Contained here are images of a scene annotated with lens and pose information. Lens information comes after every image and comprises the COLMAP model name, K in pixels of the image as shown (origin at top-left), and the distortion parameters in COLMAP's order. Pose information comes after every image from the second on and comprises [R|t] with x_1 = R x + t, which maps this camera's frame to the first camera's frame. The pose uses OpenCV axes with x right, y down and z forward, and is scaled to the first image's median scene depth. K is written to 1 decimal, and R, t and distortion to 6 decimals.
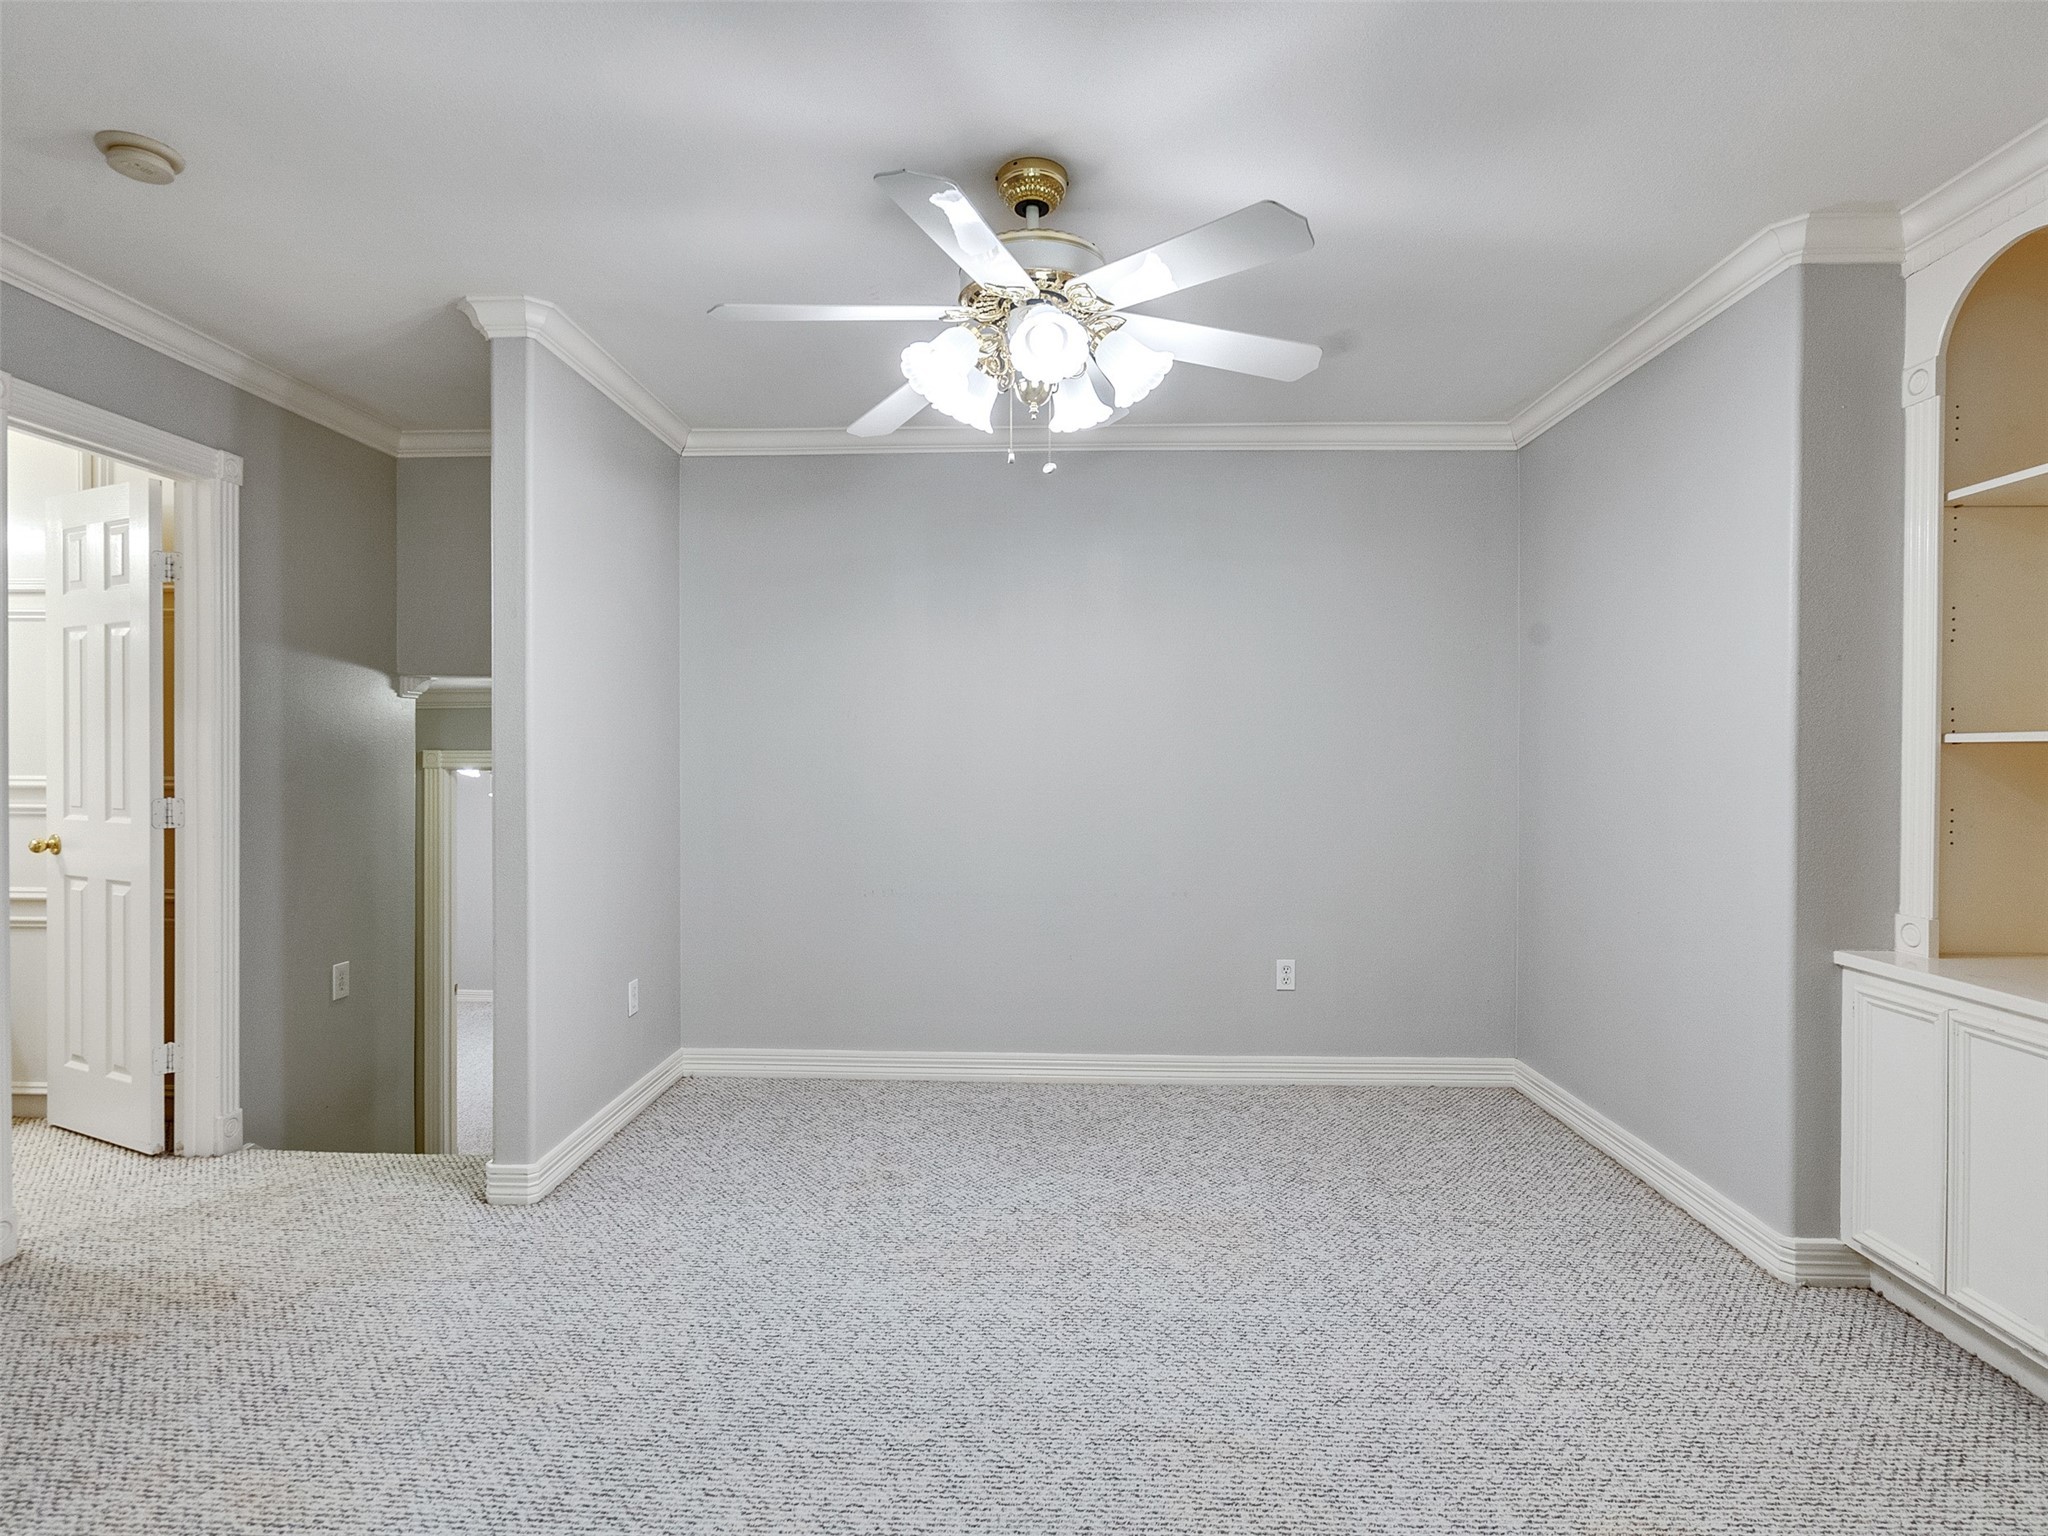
lens RADIAL K [[1044.6, 0, 1007.8], [0, 1044.6, 760.2], [0, 0, 1]] dist [-0.007244, 0.006149]
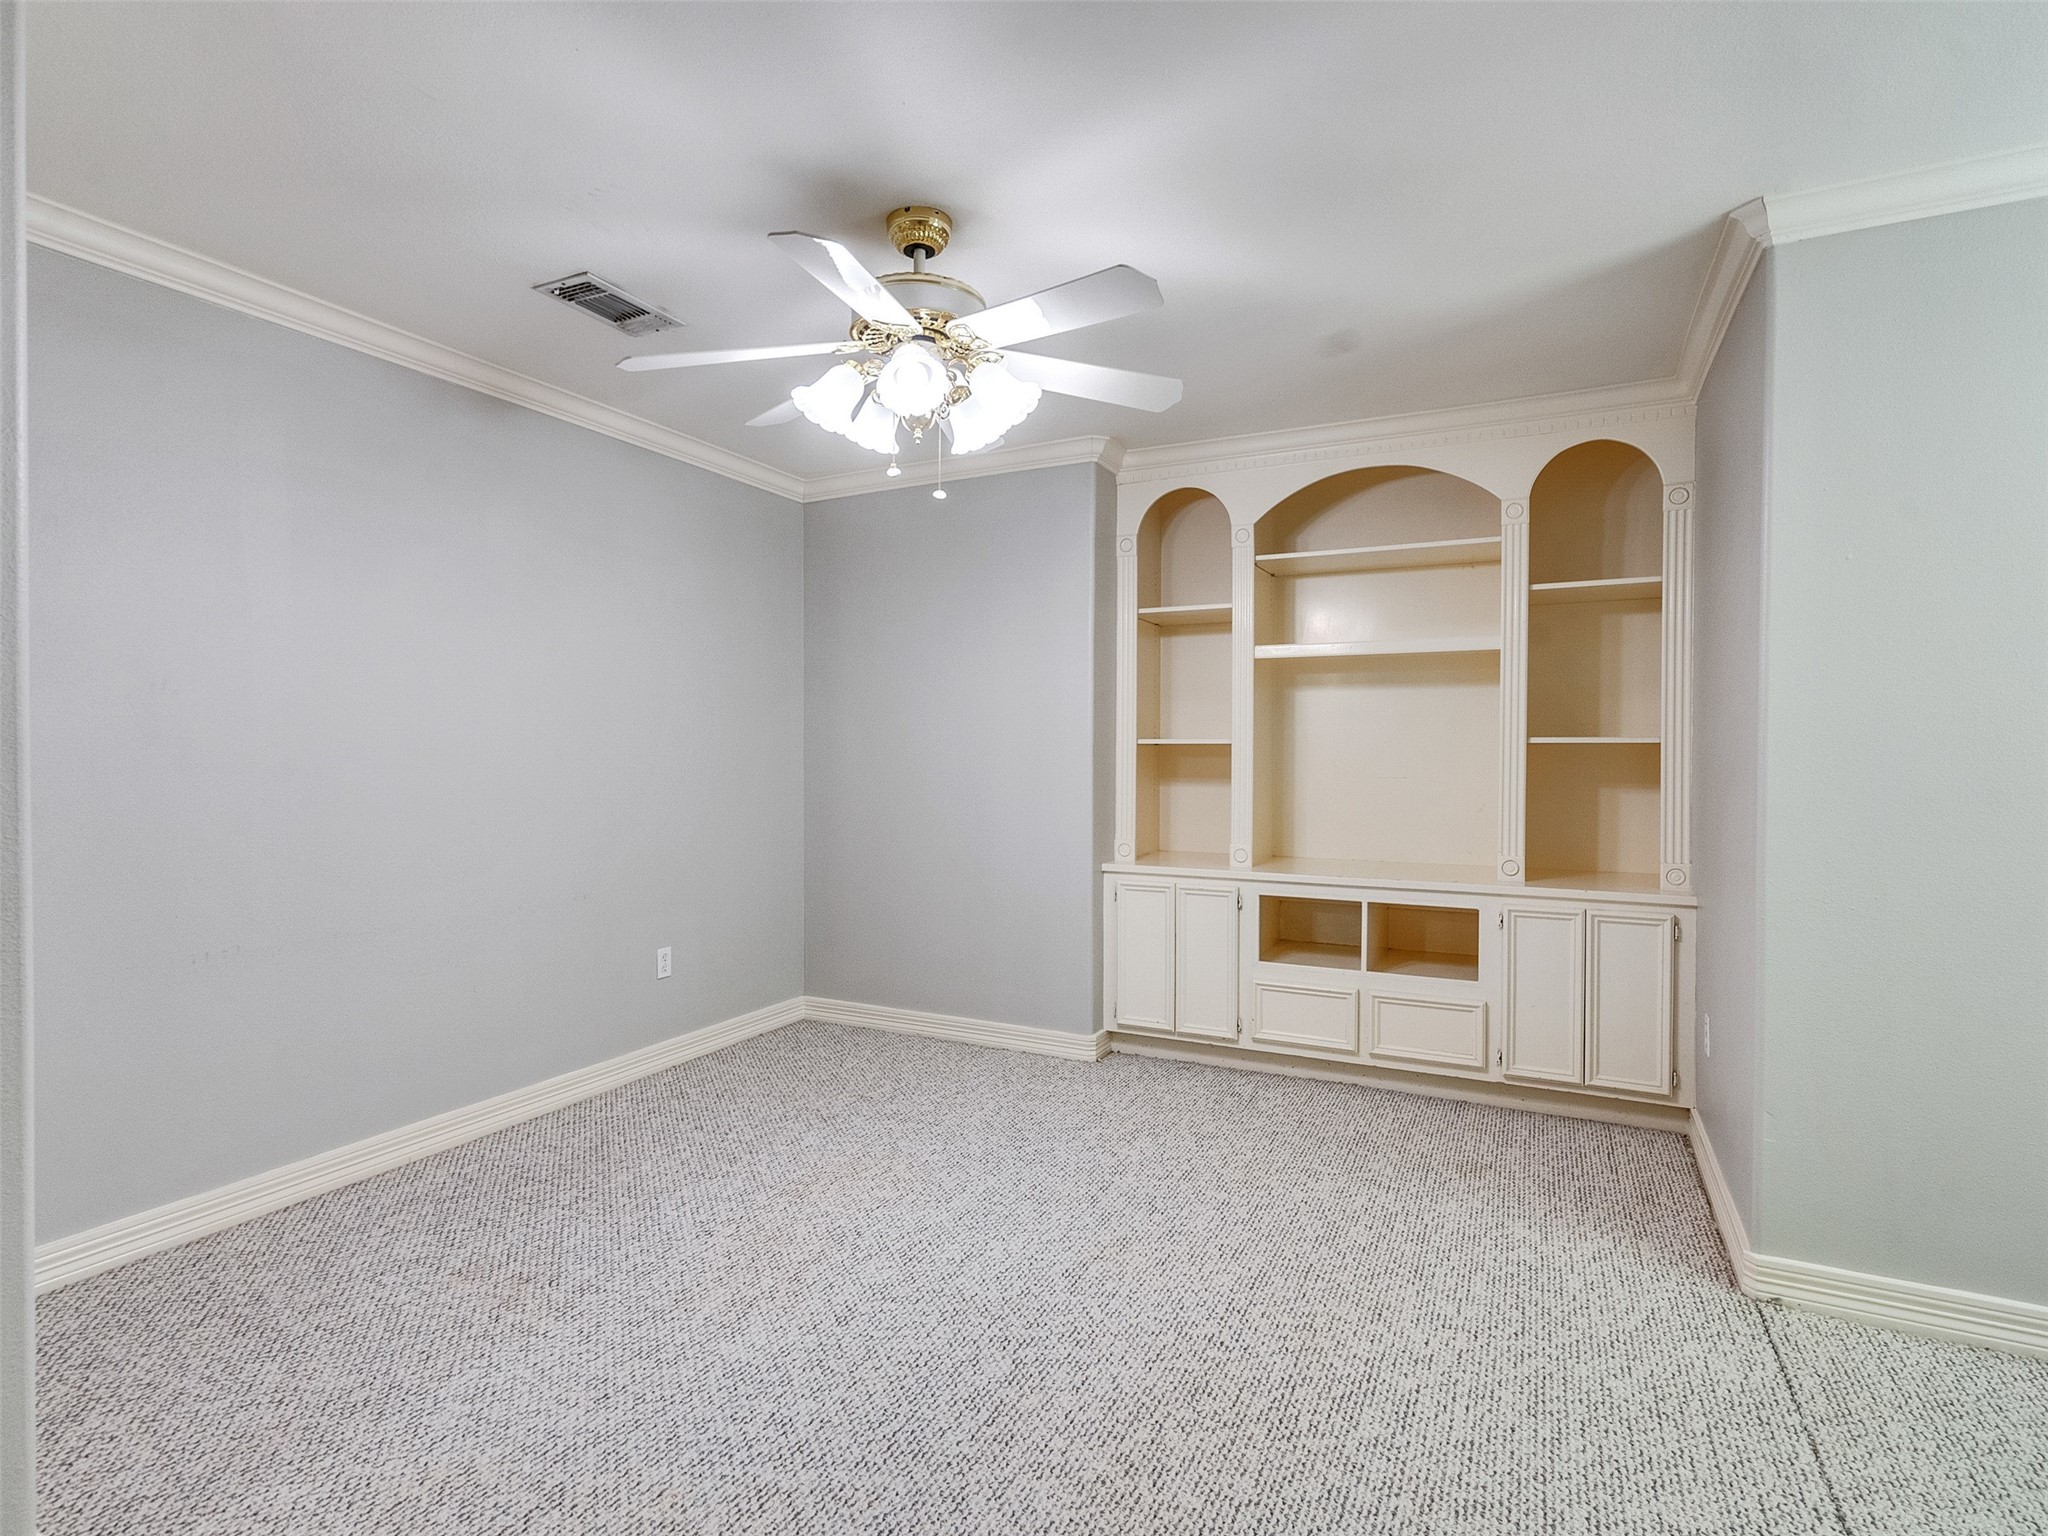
lens RADIAL K [[1044.6, 0, 1007.8], [0, 1044.6, 760.2], [0, 0, 1]] dist [-0.007244, 0.006149]
pose [[0.419428, -0.008968, 0.907744, -0.826624], [0.002789, 0.999959, 0.008591, -0.004204], [-0.907784, -0.001071, 0.419436, 0.404149]]
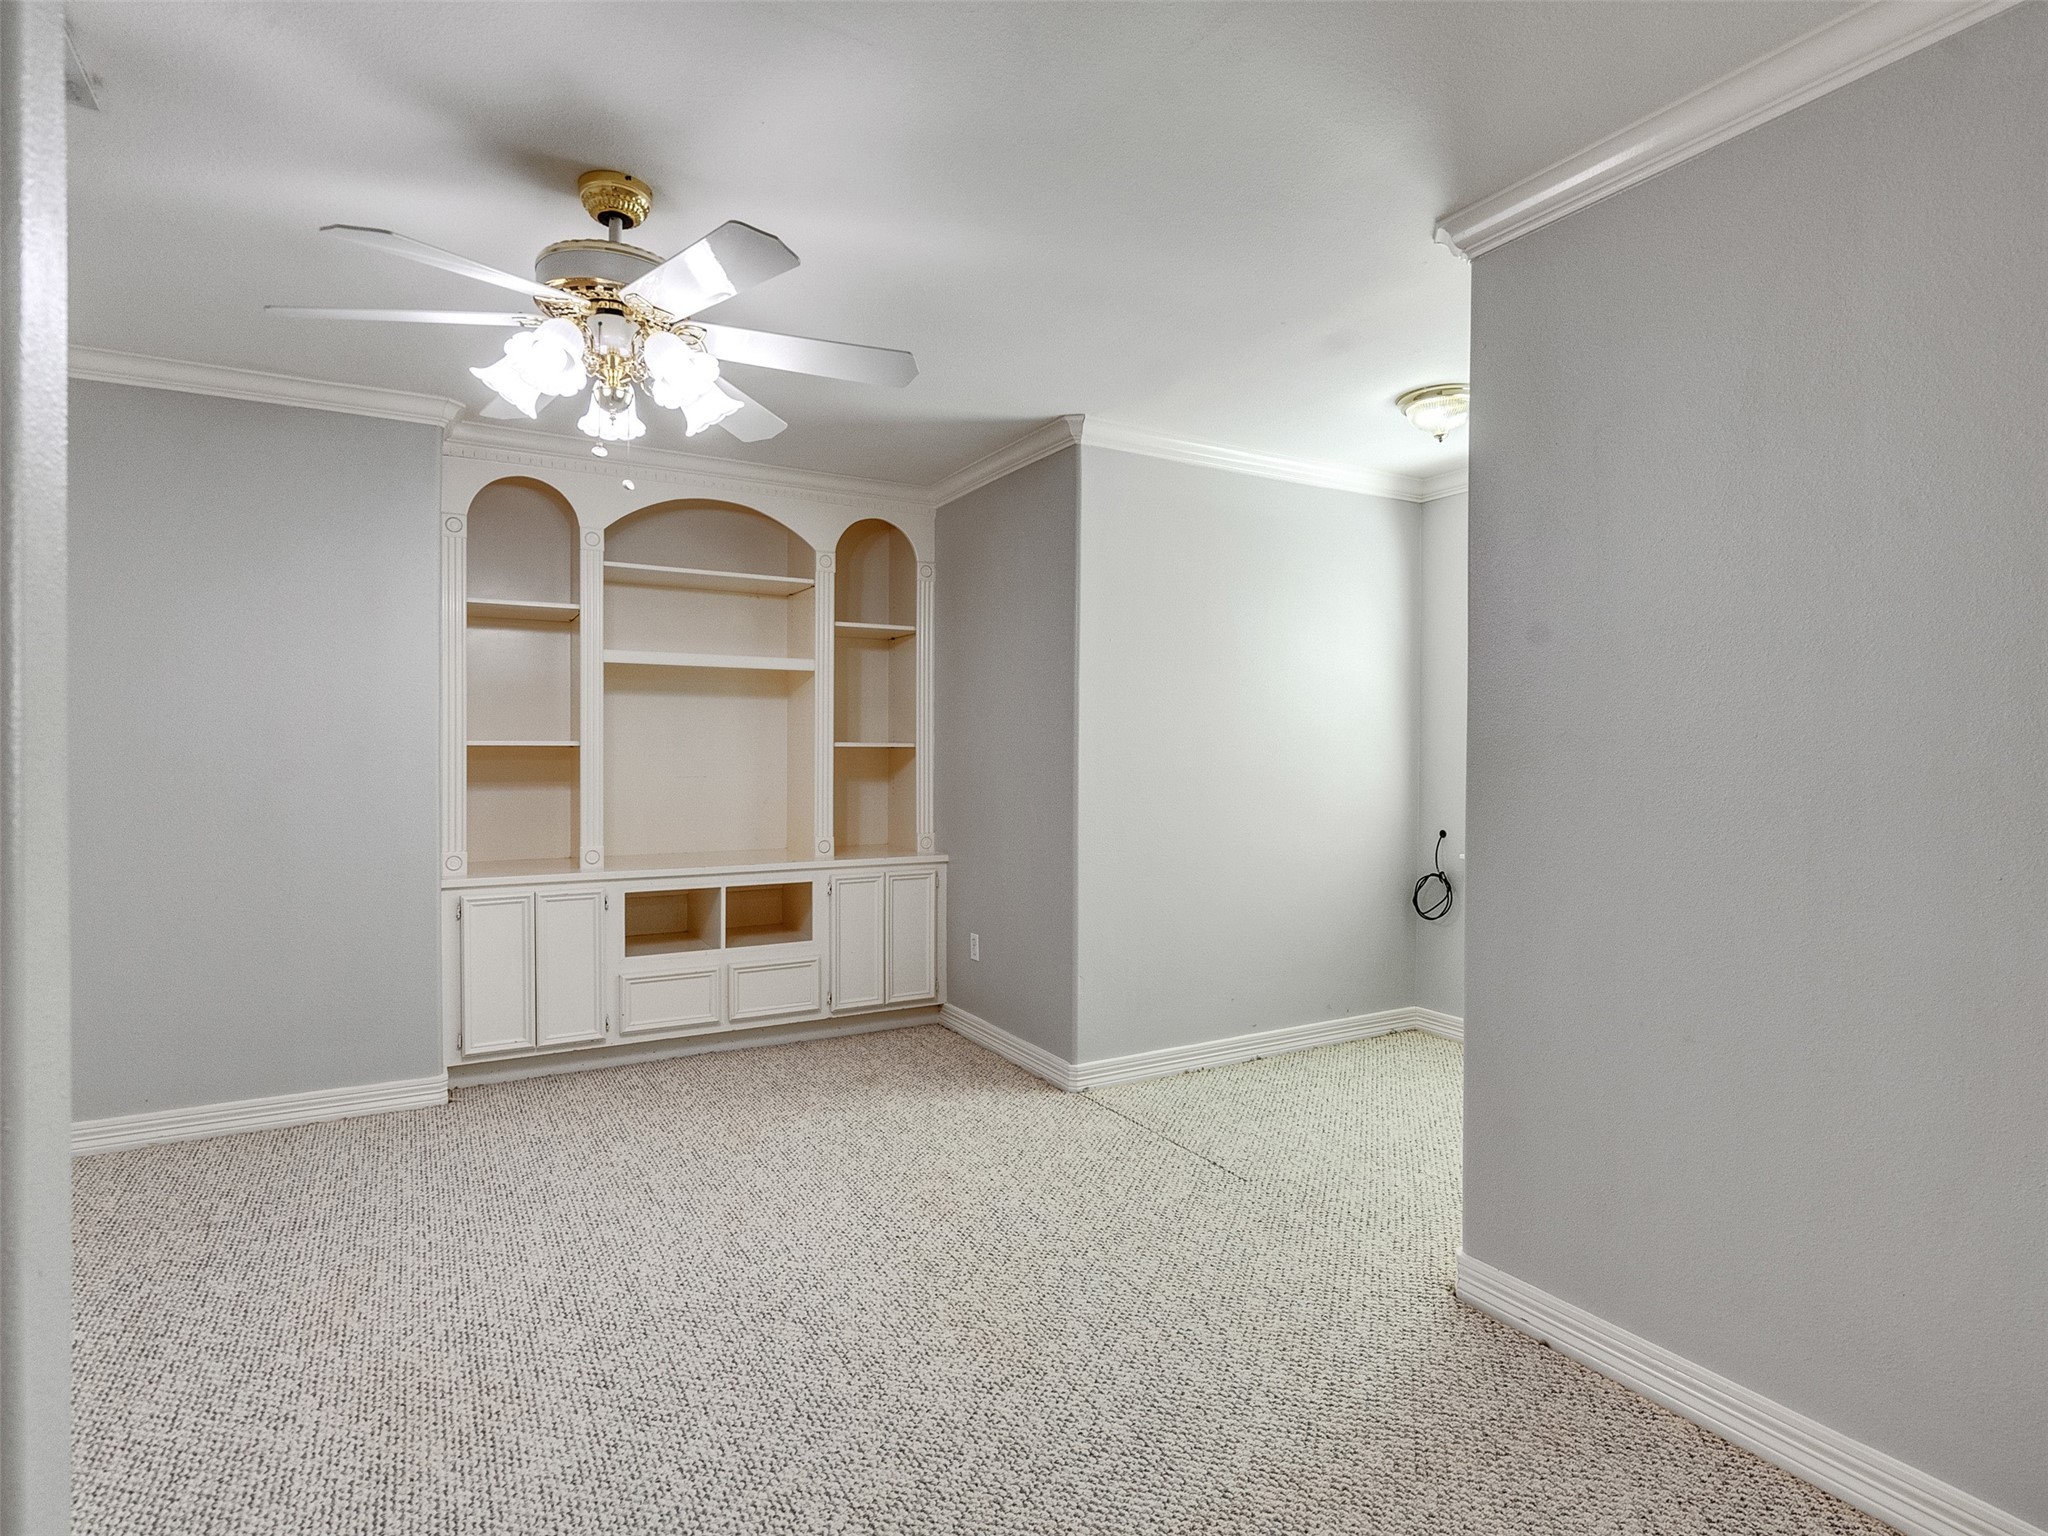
lens RADIAL K [[1044.6, 0, 1007.8], [0, 1044.6, 760.2], [0, 0, 1]] dist [-0.007244, 0.006149]
pose [[-0.530053, -0.009234, 0.847914, -0.928713], [0.000097, 0.999940, 0.010950, -0.010231], [-0.847965, 0.005886, -0.530020, 1.079547]]
